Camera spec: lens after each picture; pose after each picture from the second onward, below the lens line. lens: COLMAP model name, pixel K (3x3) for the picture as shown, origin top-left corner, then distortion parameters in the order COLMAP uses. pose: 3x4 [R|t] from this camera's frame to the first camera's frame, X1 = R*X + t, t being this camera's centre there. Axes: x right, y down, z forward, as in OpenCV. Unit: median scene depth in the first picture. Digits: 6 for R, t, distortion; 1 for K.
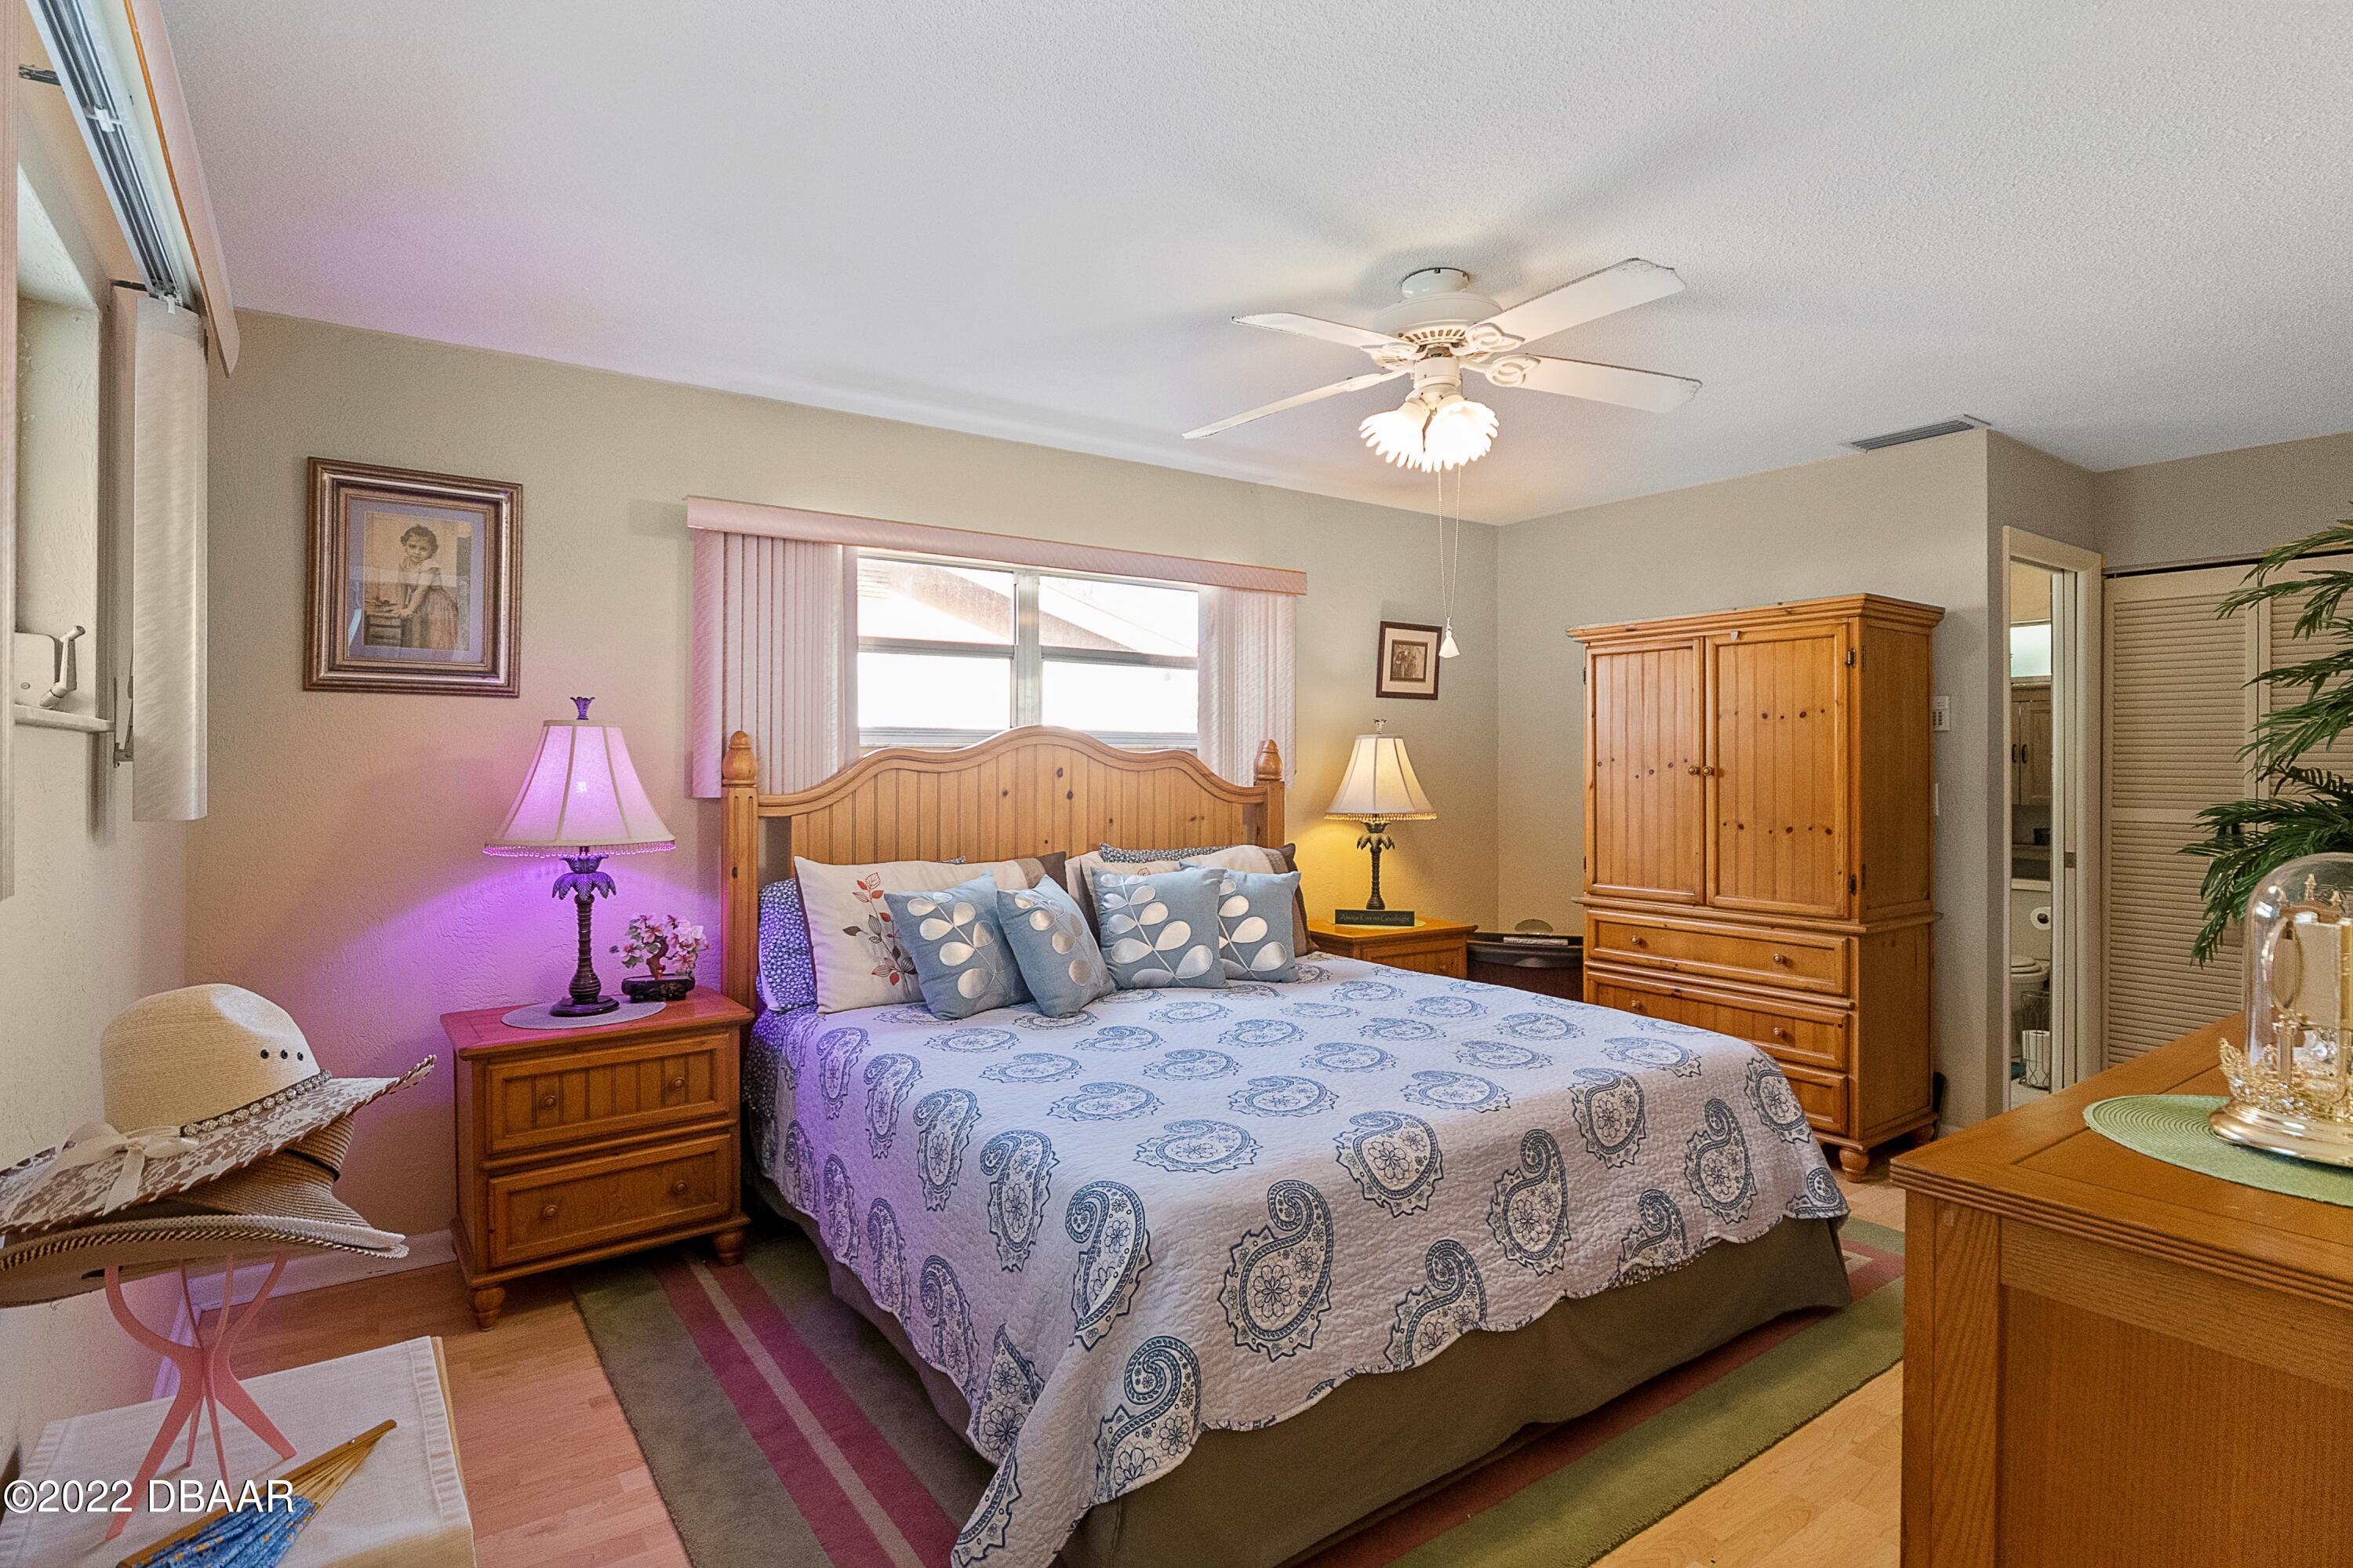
lens RADIAL K [[1151.0, 0, 1176.4], [0, 1151.0, 767.8], [0, 0, 1]] dist [-0.002073, -0.000390]
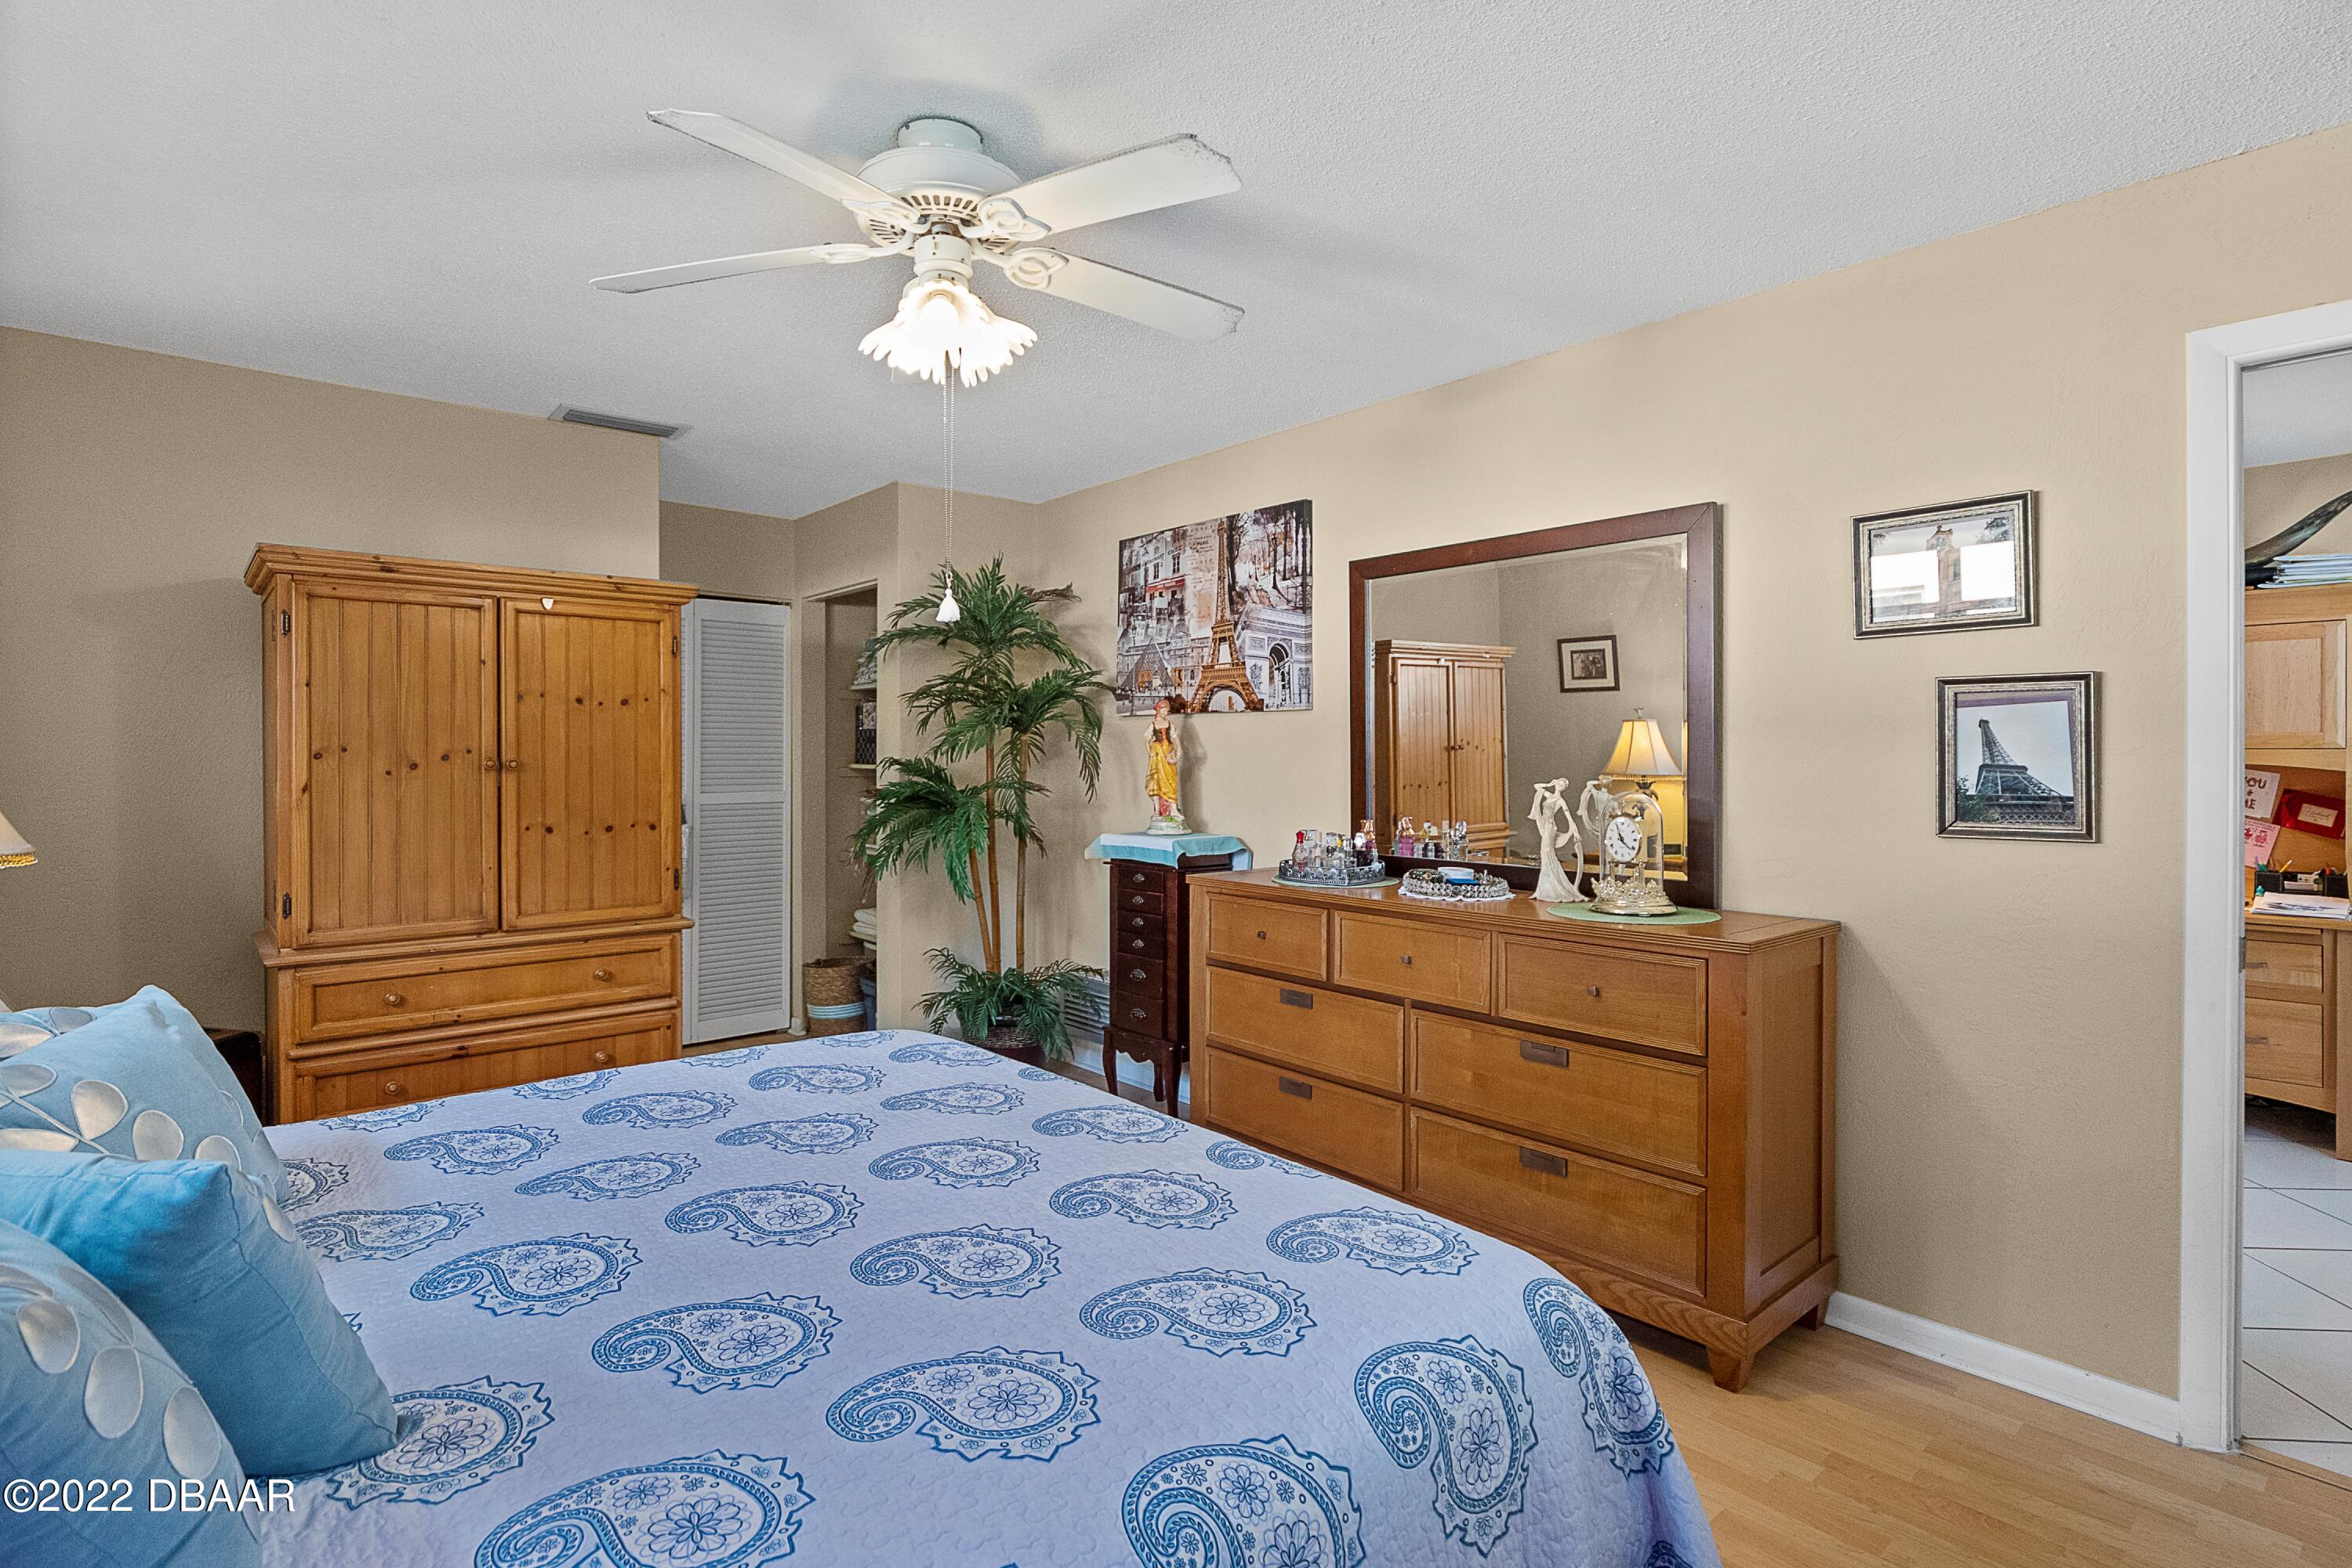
lens RADIAL K [[1133.0, 0, 1179.3], [0, 1133.0, 756.7], [0, 0, 1]] dist [-0.003193, -0.000608]
pose [[-0.058895, 0.001650, 0.998263, -0.372266], [0.002970, 0.999994, -0.001477, 0.000081], [-0.998260, 0.002878, -0.058899, 0.593329]]
